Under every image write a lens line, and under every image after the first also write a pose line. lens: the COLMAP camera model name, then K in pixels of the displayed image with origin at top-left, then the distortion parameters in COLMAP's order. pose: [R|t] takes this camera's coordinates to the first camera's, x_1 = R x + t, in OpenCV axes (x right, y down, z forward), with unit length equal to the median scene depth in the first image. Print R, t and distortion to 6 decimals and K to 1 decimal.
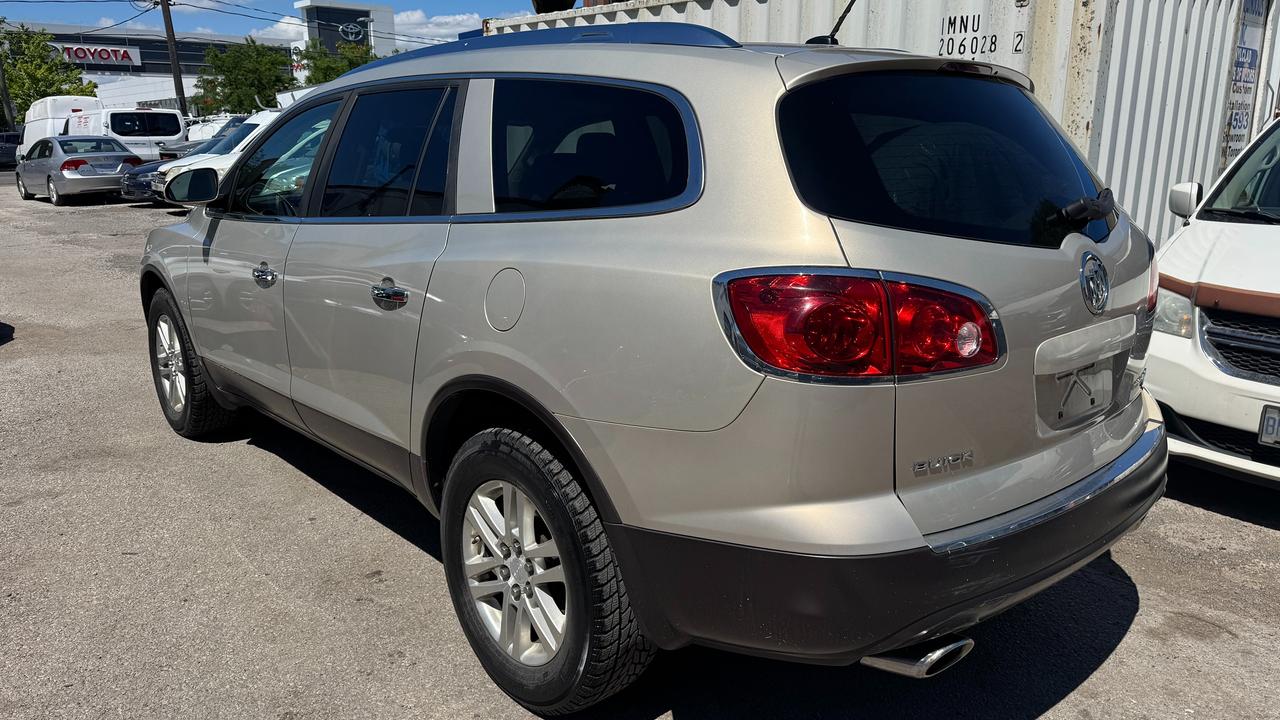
lens RADIAL K [[906.5, 0, 640.0], [0, 906.5, 360.0], [0, 0, 1]] dist [0.001927, -0.001810]
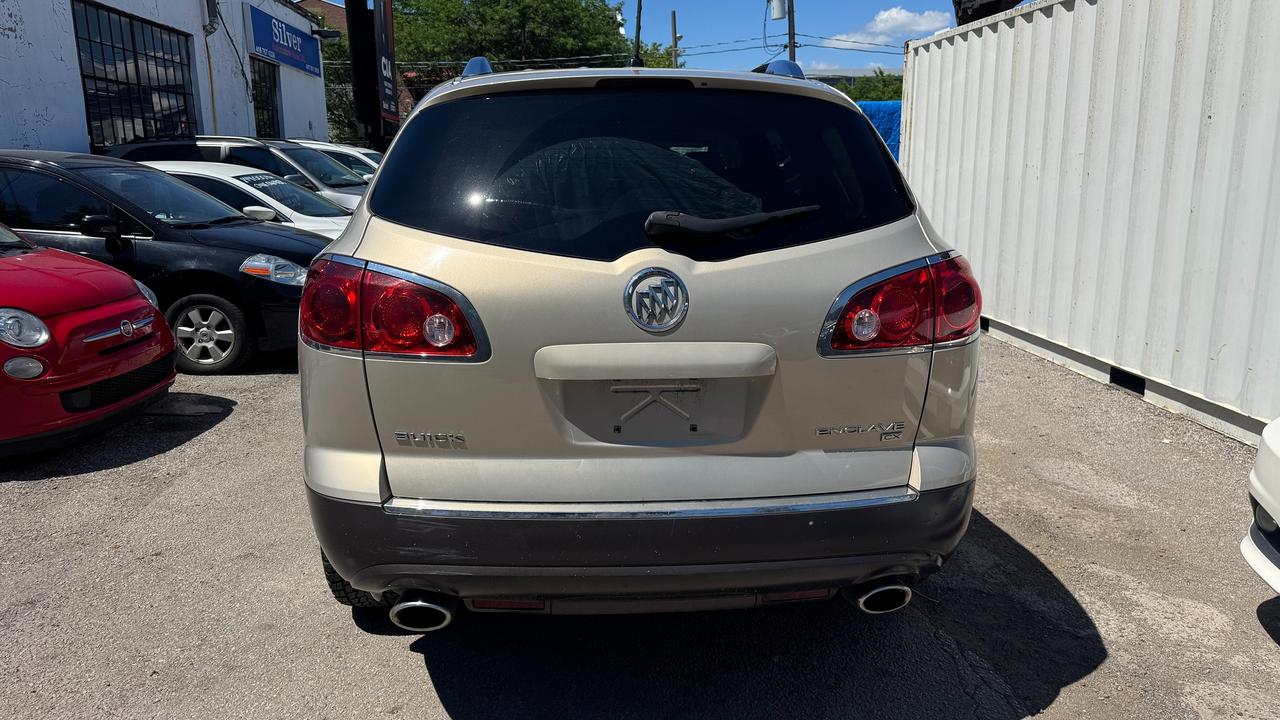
lens RADIAL K [[906.5, 0, 640.0], [0, 906.5, 360.0], [0, 0, 1]] dist [0.001927, -0.001810]
pose [[0.786022, 0.115608, -0.607293, 0.116510], [-0.130822, 0.991217, 0.019370, -0.003999], [0.604198, 0.064222, 0.794242, 0.023367]]
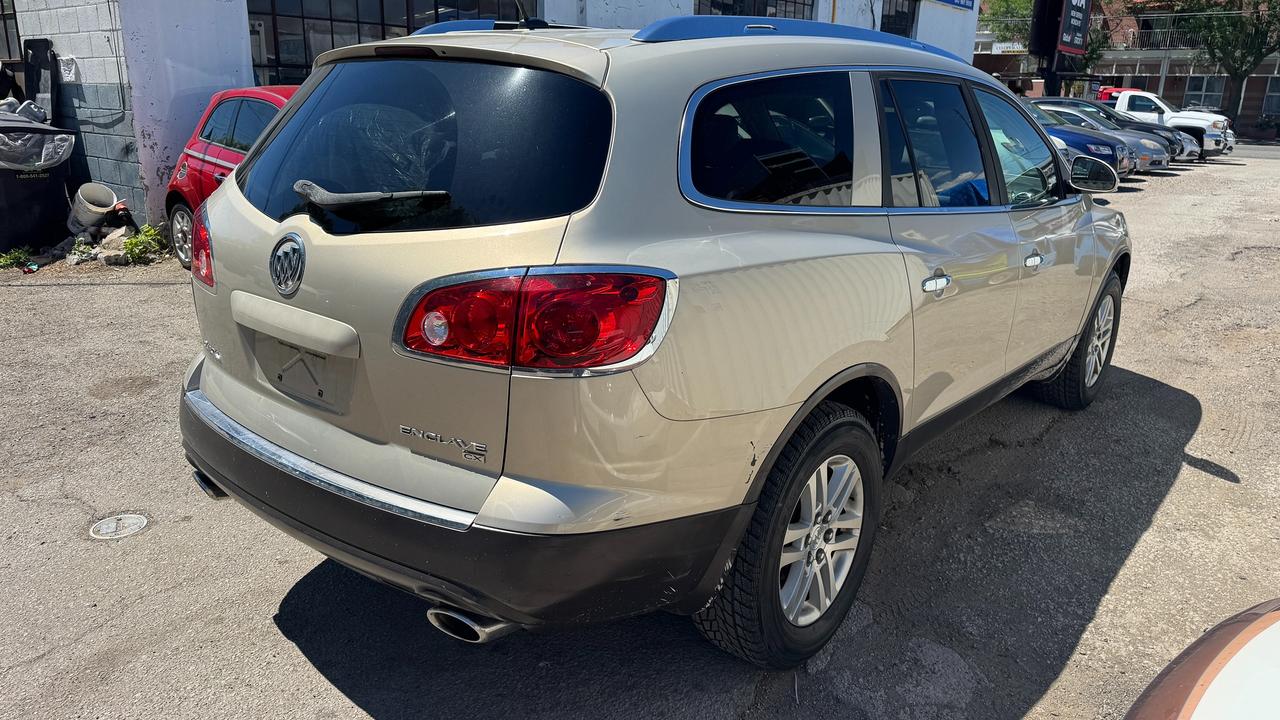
lens RADIAL K [[906.5, 0, 640.0], [0, 906.5, 360.0], [0, 0, 1]] dist [0.001927, -0.001810]
pose [[0.160626, 0.272753, -0.948581, 0.169910], [-0.249390, 0.941091, 0.228369, -0.034679], [0.954989, 0.199885, 0.219185, 0.127365]]
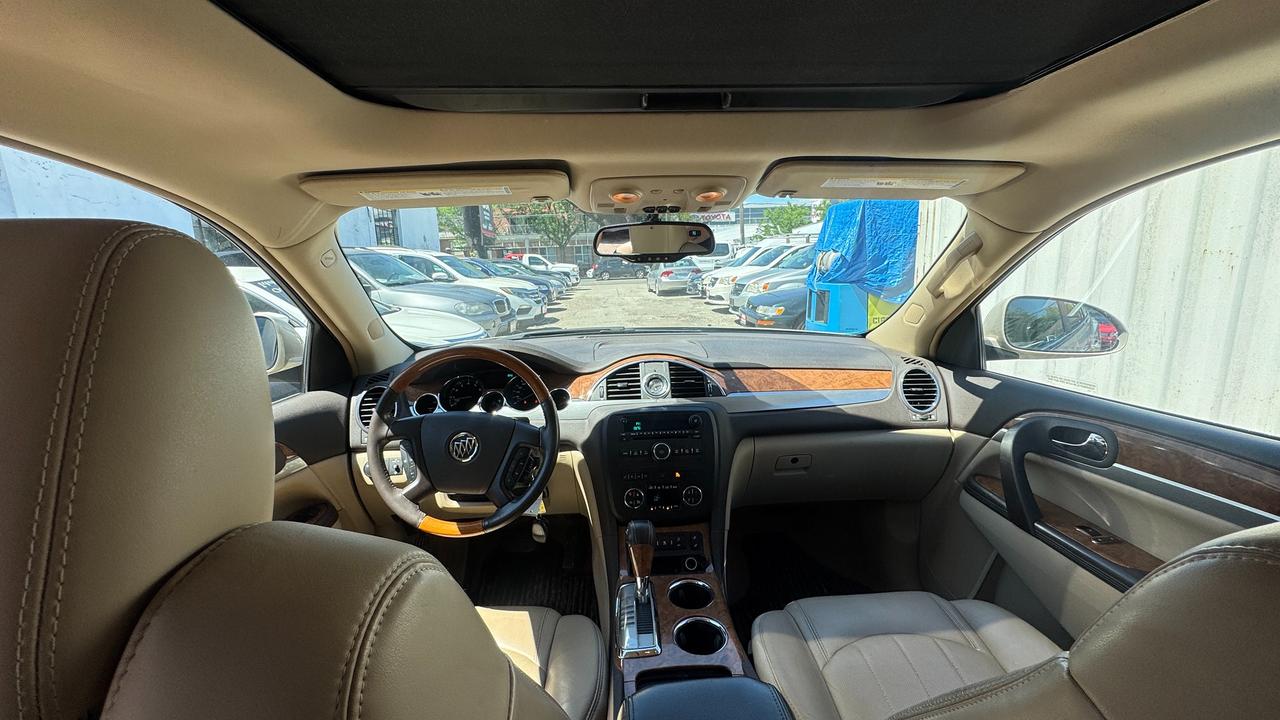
lens RADIAL K [[505.4, 0, 640.0], [0, 505.4, 360.0], [0, 0, 1]] dist [-0.000060, -0.000011]
pose [[0.783798, 0.087512, -0.614819, -0.028108], [-0.107268, 0.994219, 0.004765, -0.044017], [0.611682, 0.062216, 0.788653, 0.181752]]
